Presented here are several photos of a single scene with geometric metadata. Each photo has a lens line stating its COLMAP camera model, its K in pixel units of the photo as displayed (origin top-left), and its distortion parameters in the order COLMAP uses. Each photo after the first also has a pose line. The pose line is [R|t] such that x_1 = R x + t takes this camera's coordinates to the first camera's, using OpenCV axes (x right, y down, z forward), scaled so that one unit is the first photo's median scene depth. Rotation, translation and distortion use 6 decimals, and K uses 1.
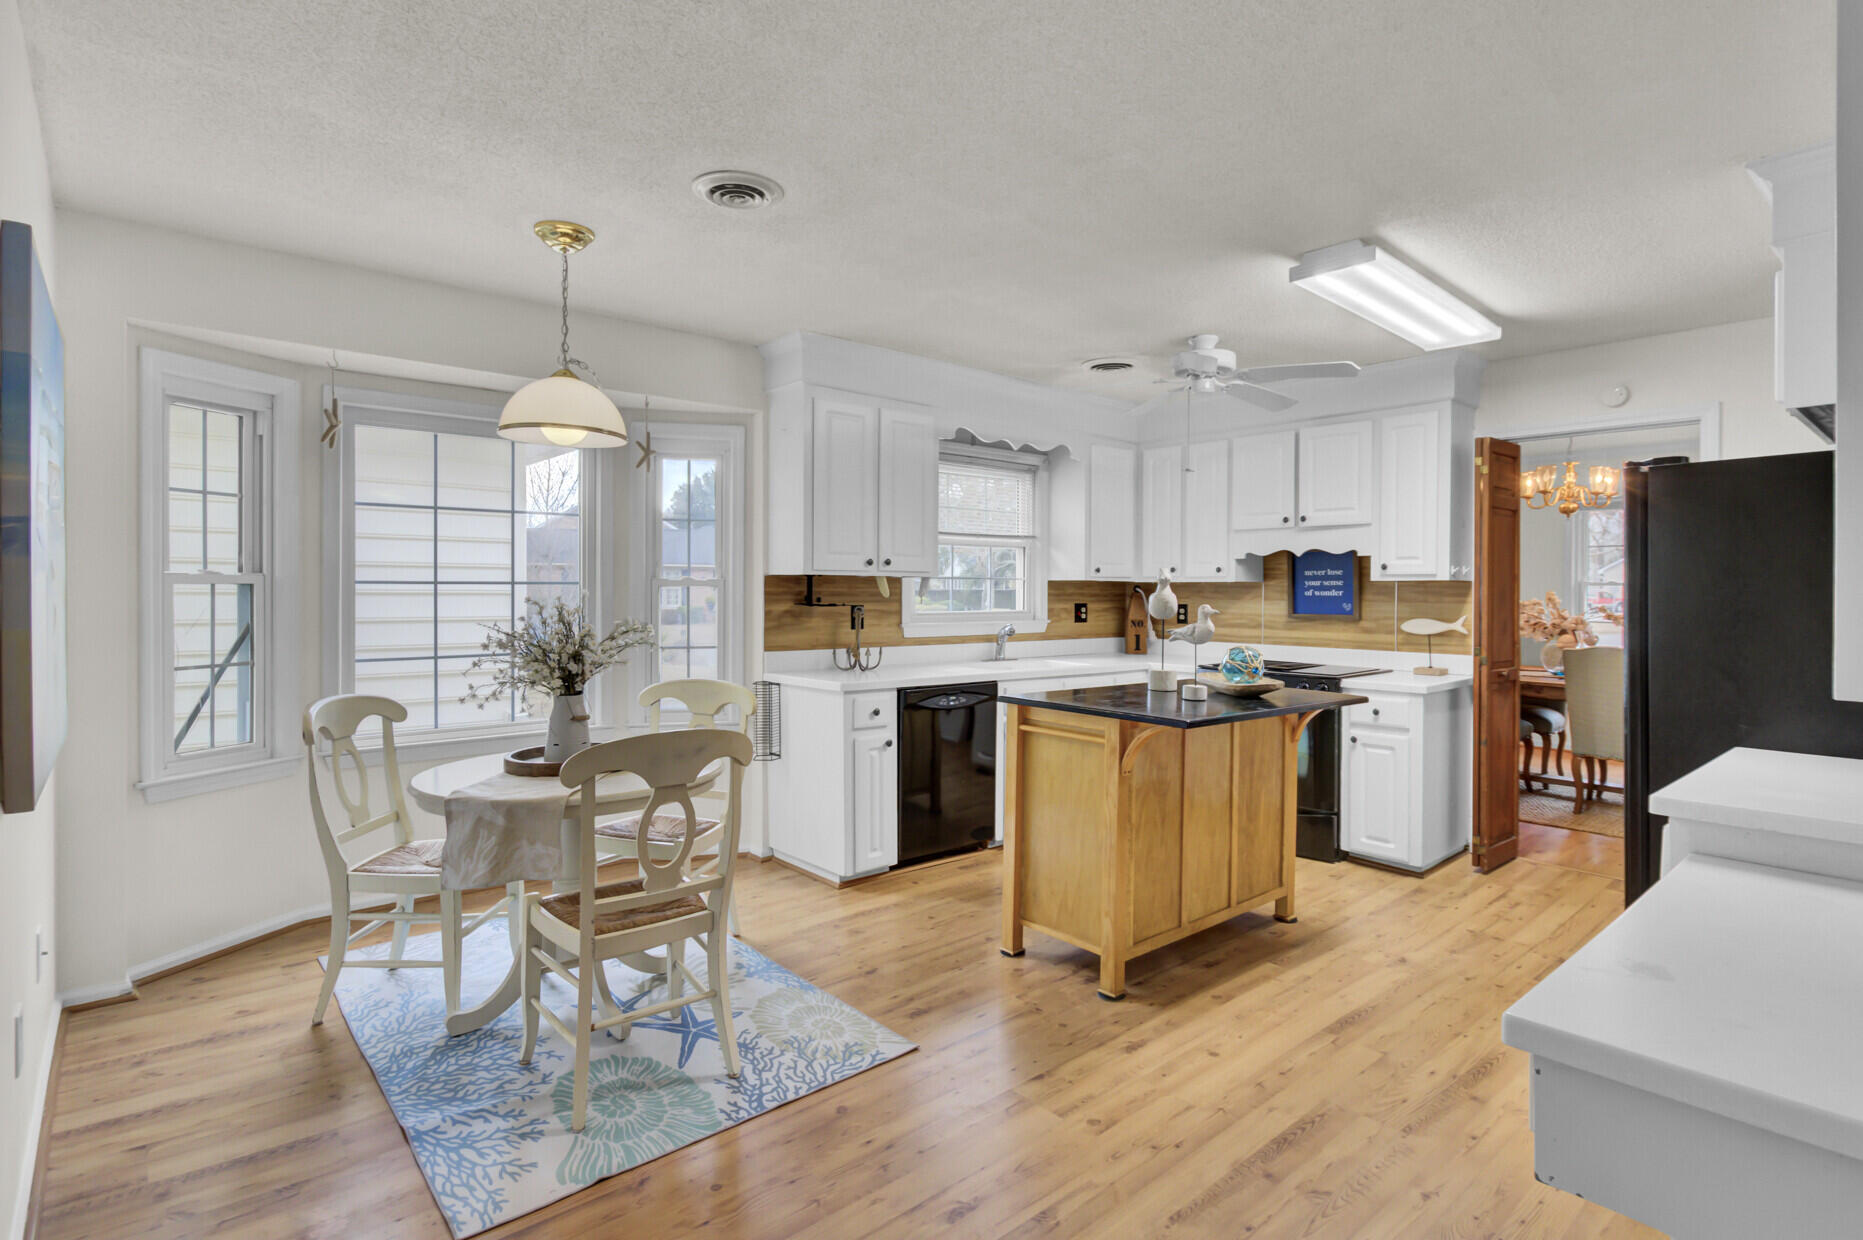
lens RADIAL K [[928.2, 0, 932.9], [0, 928.2, 595.6], [0, 0, 1]] dist [0.002349, 0.000549]
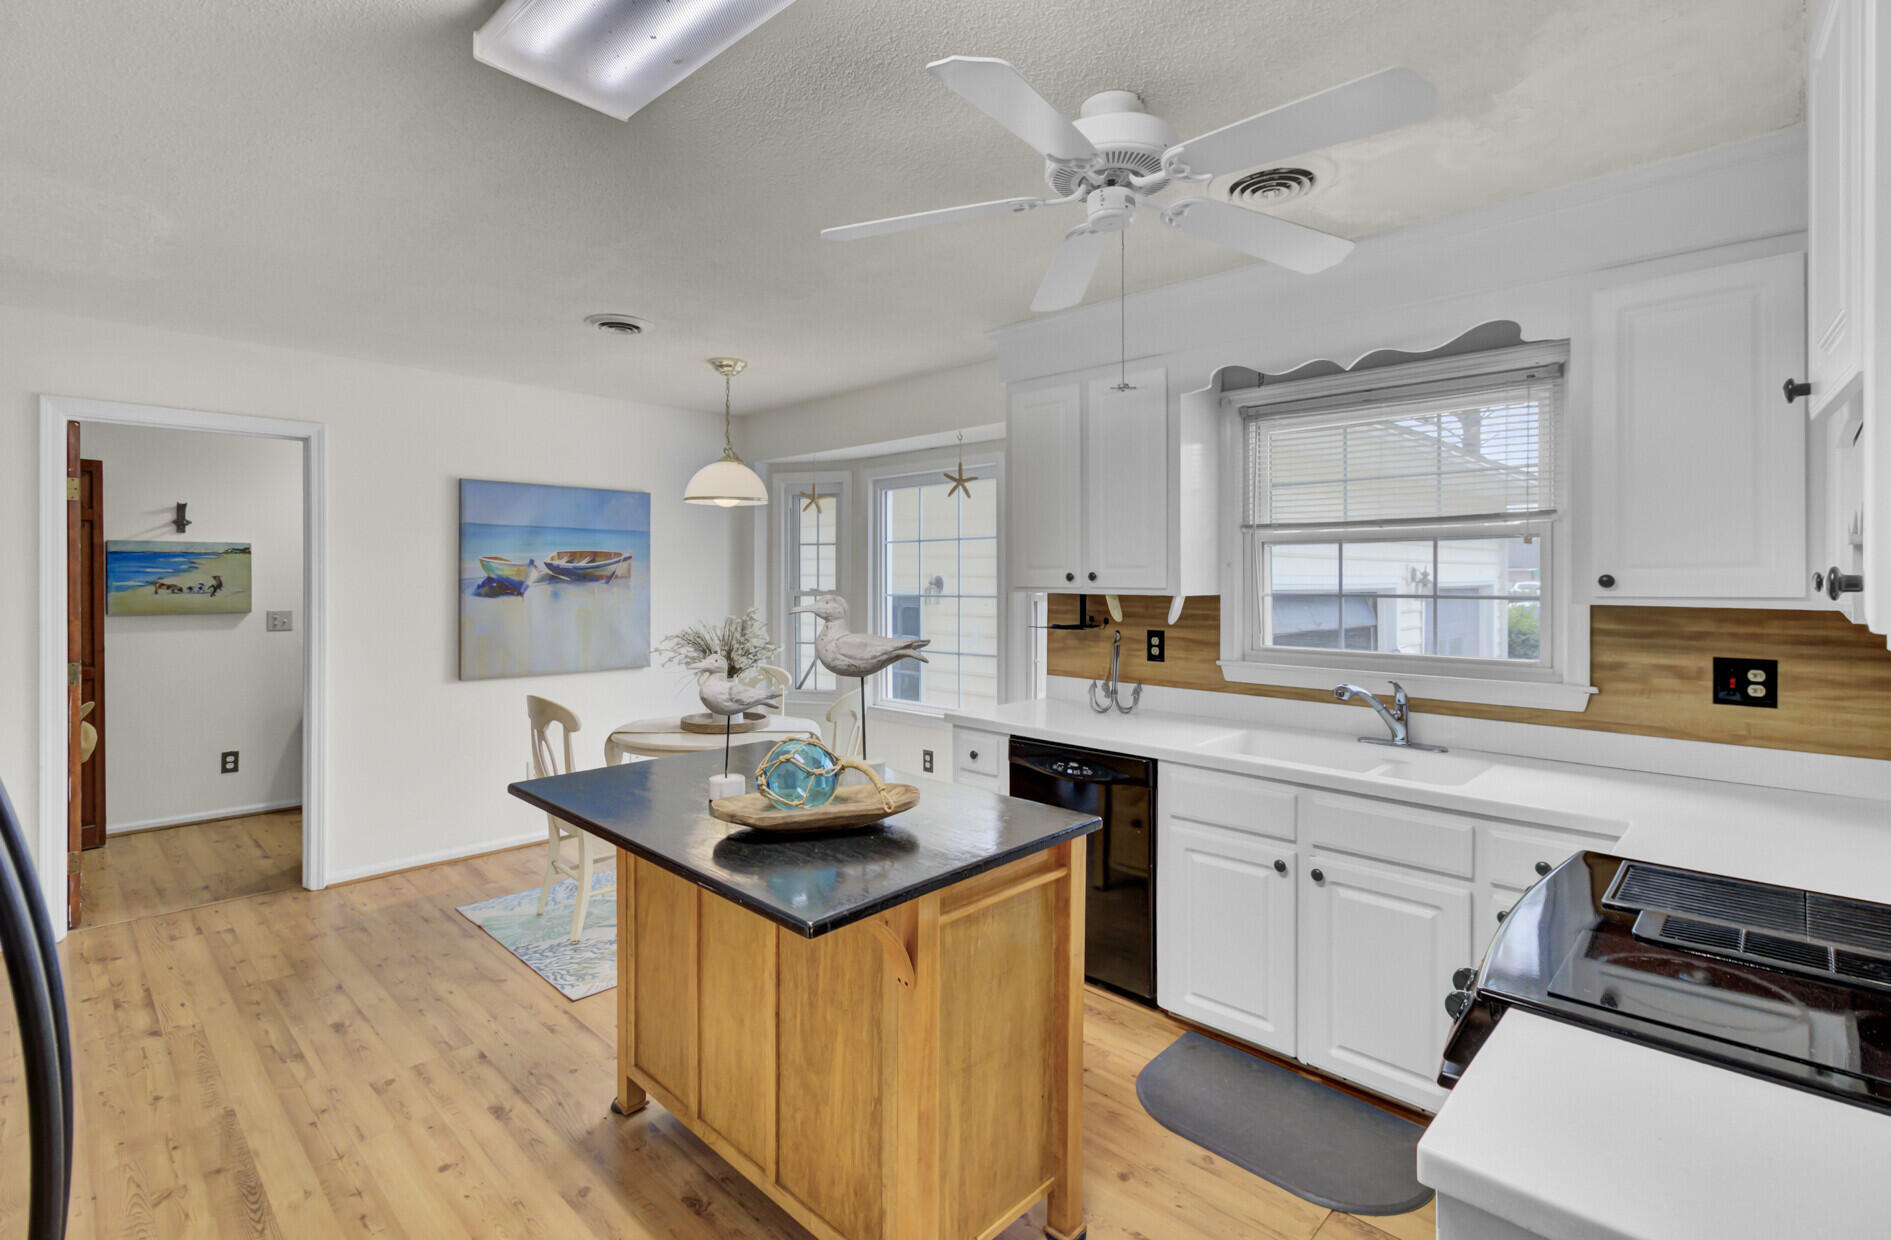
lens RADIAL K [[882.9, 0, 965.3], [0, 882.9, 577.5], [0, 0, 1]] dist [0.000882, -0.000134]
pose [[0.090679, -0.005617, -0.995864, 0.661248], [-0.007586, 0.999951, -0.006330, -0.028925], [0.995851, 0.008129, 0.090632, 0.796877]]
